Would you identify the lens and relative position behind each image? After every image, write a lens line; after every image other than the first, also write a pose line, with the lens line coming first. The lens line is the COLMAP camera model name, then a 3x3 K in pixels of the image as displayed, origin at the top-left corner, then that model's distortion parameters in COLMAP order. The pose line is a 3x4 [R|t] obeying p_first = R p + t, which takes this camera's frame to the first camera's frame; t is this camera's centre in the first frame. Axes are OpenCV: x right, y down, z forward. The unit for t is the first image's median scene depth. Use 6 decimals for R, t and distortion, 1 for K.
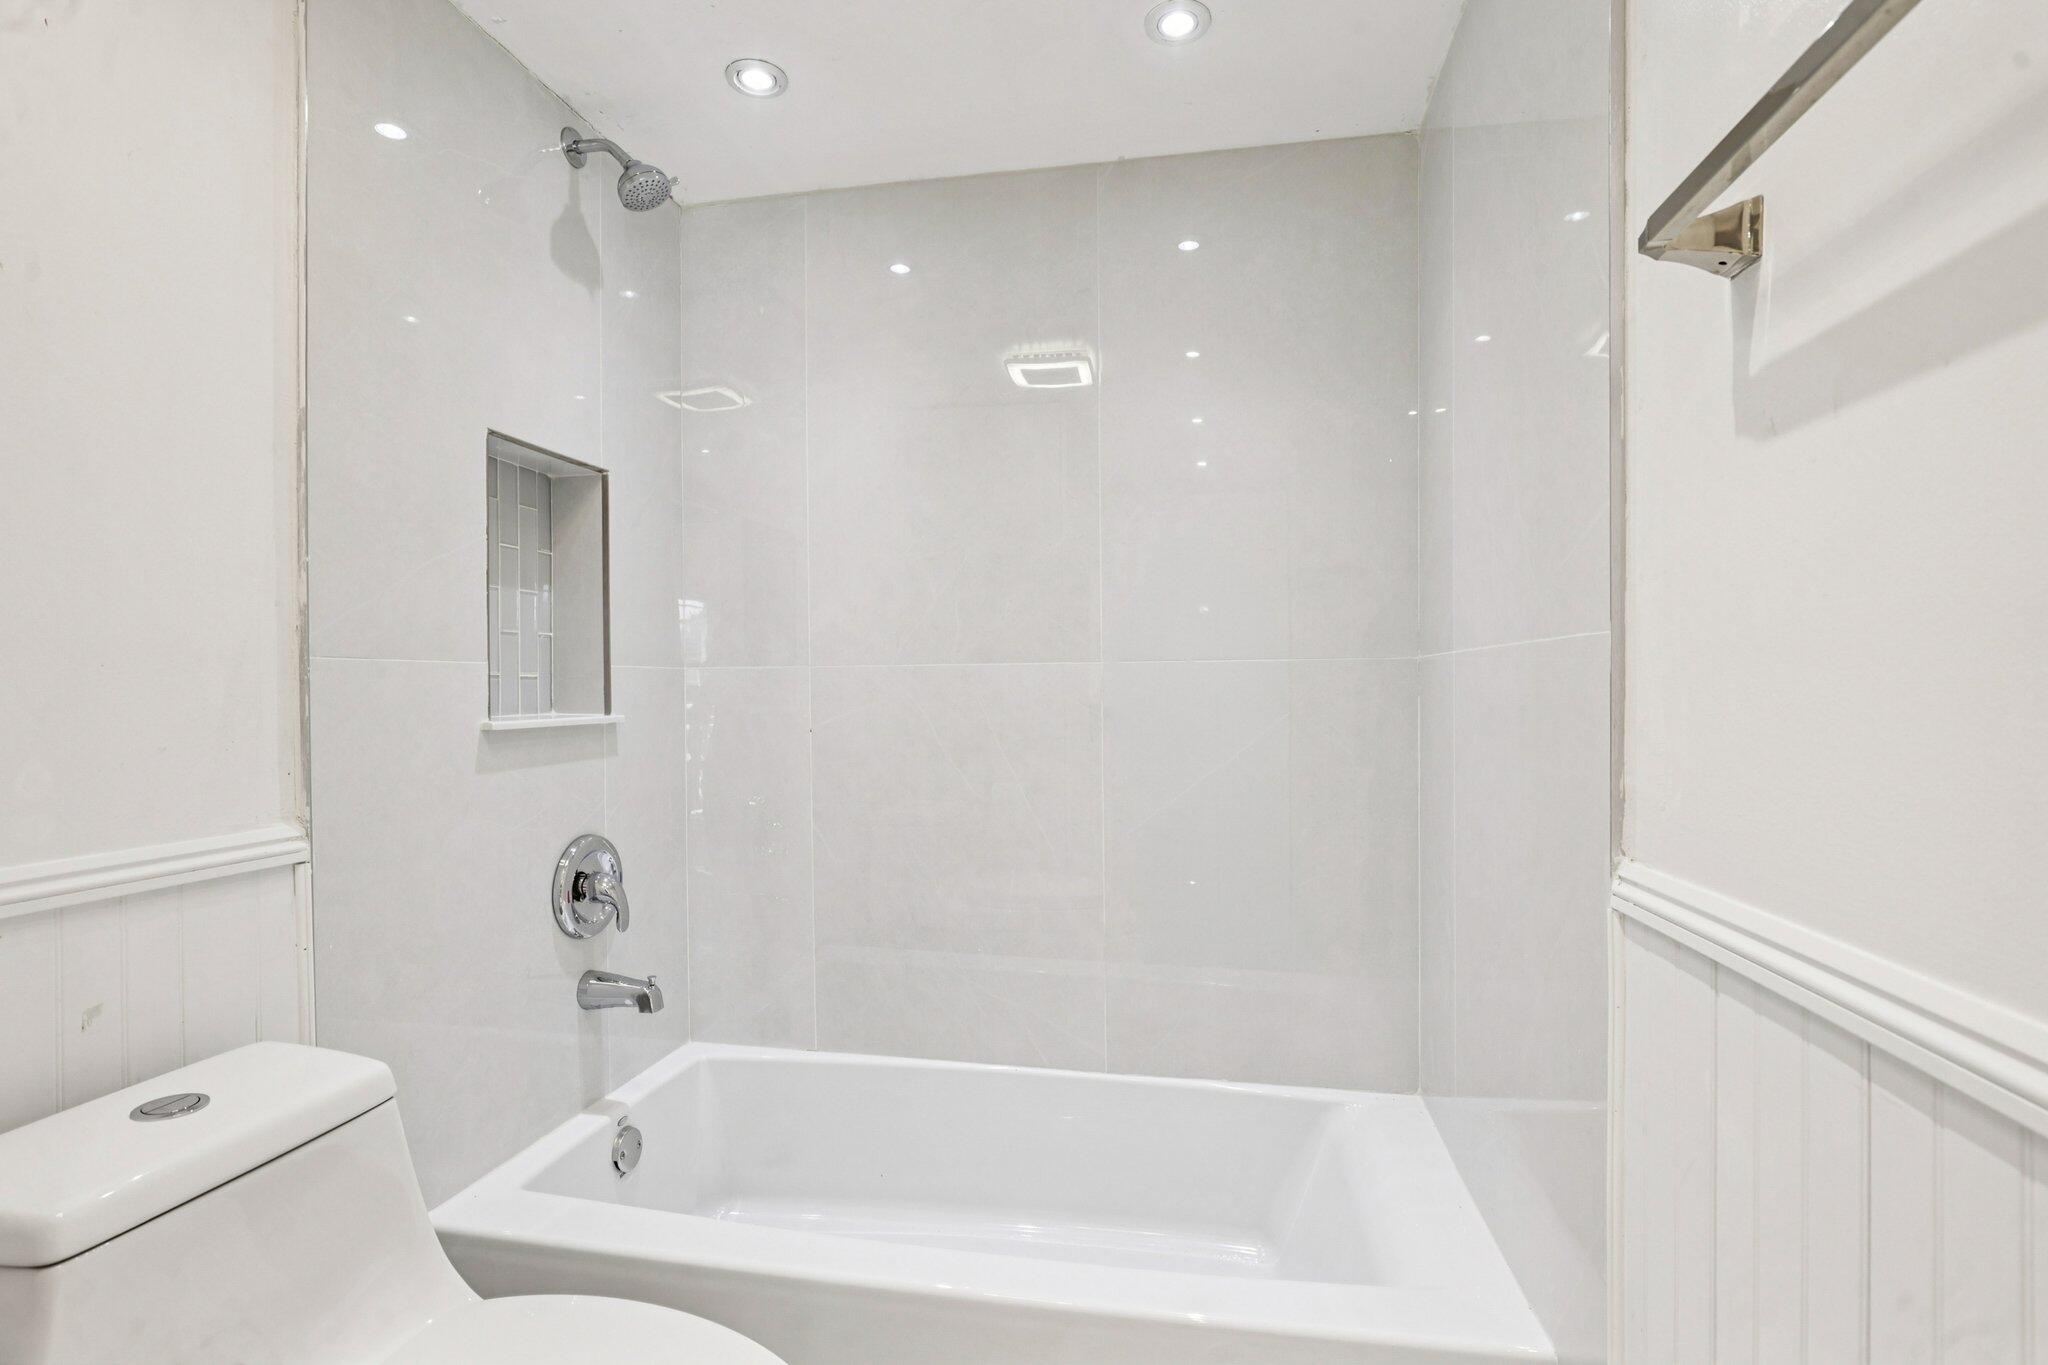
lens RADIAL K [[969.7, 0, 1029.8], [0, 969.7, 724.1], [0, 0, 1]] dist [0.000370, 0.008002]
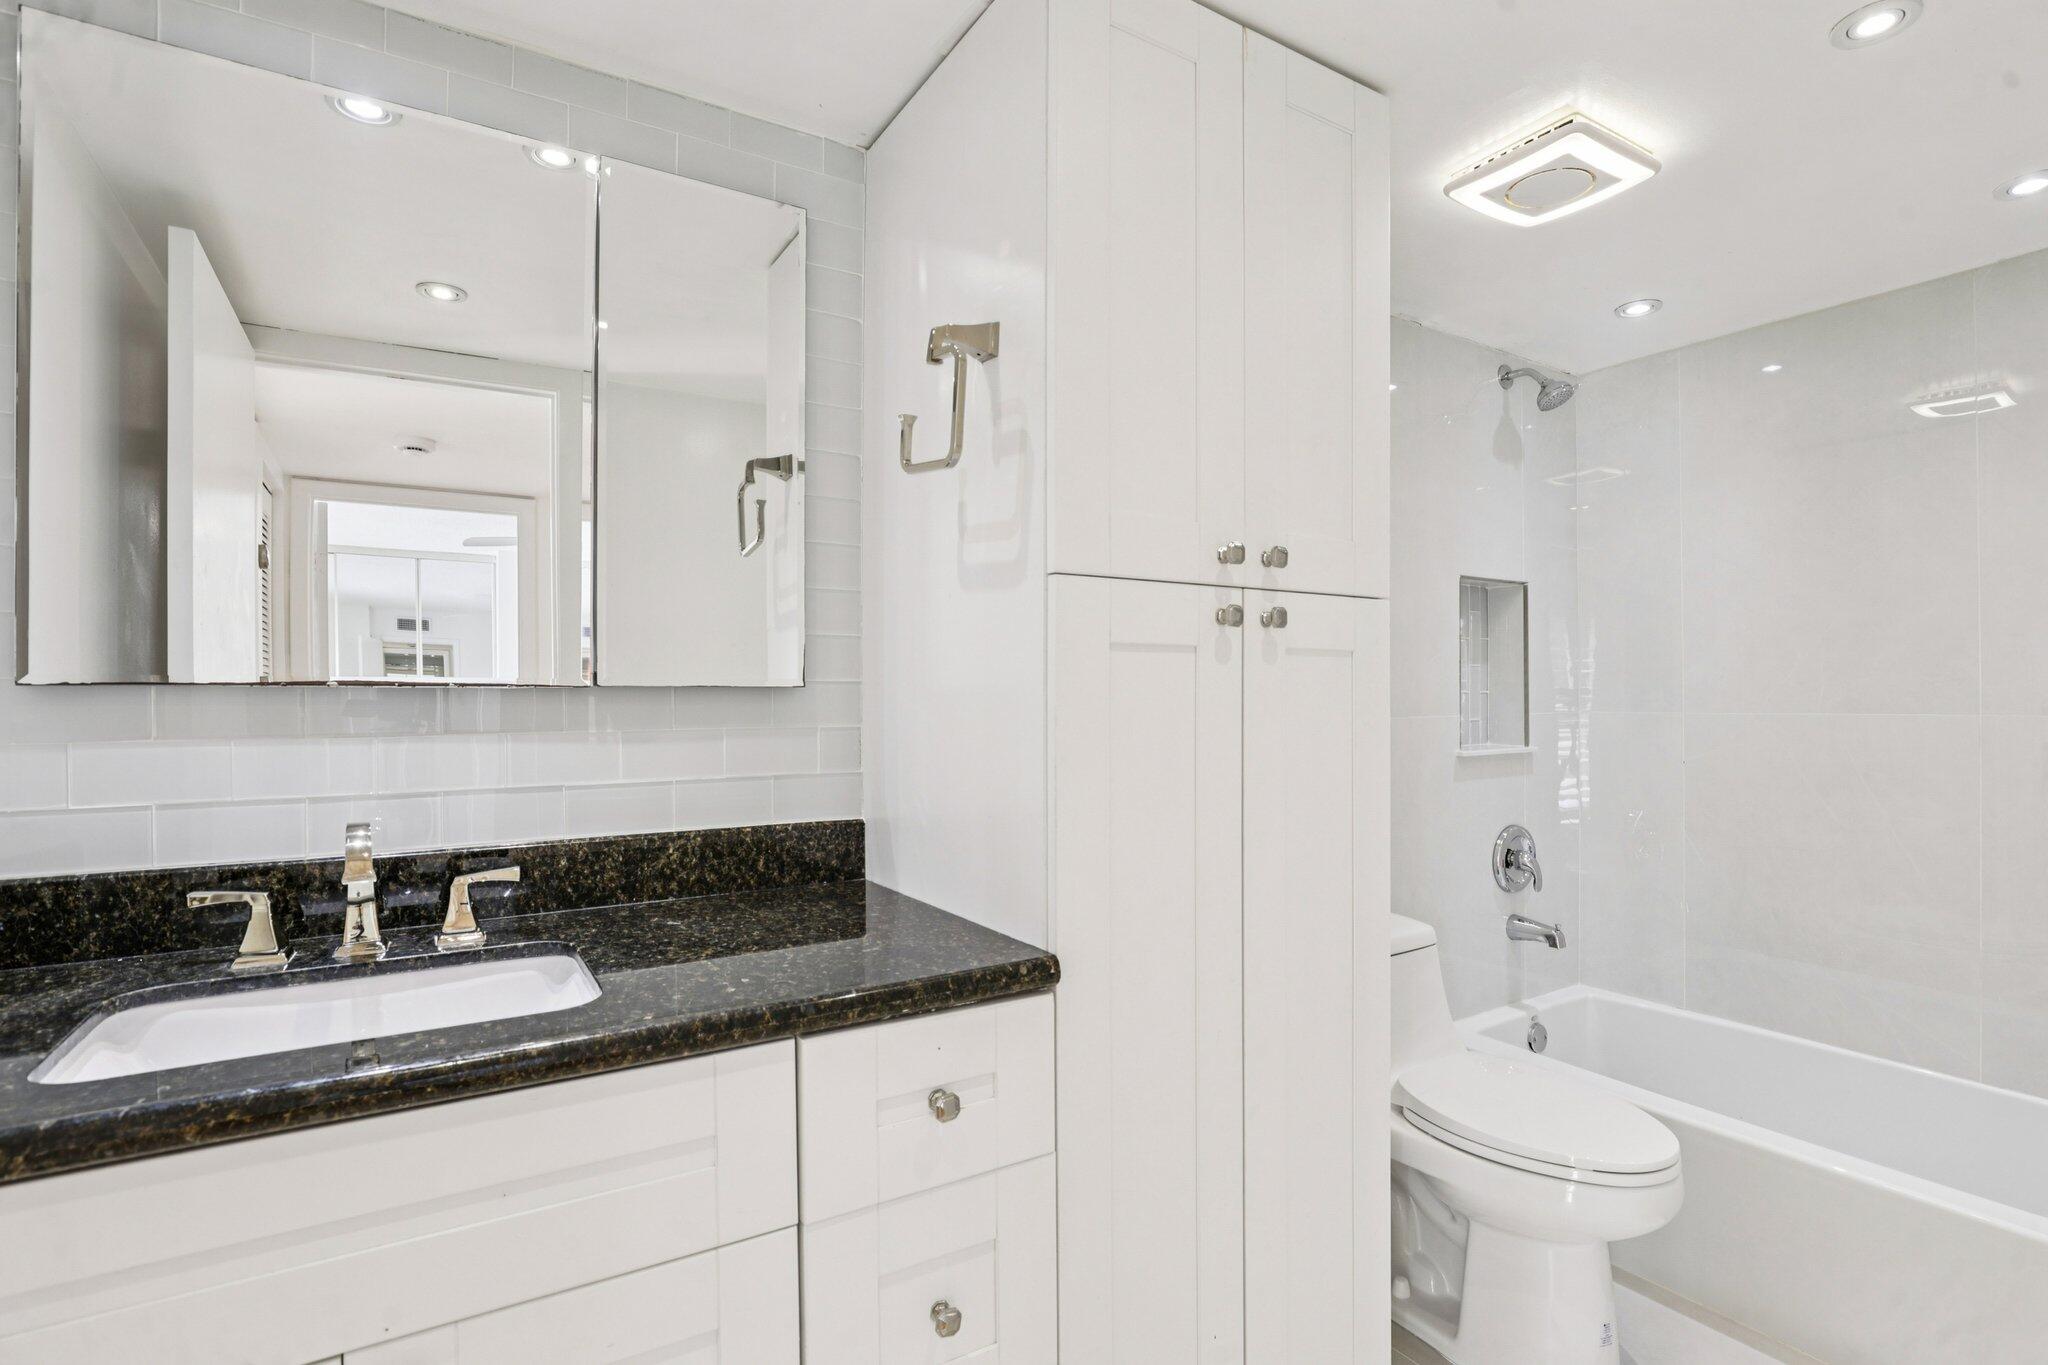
lens RADIAL K [[975.7, 0, 1035.9], [0, 975.7, 689.6], [0, 0, 1]] dist [-0.037595, 0.008855]
pose [[0.678552, -0.003292, -0.734545, 0.149734], [-0.021235, 0.999484, -0.024096, -0.046212], [0.734246, 0.031949, 0.678132, -0.580856]]
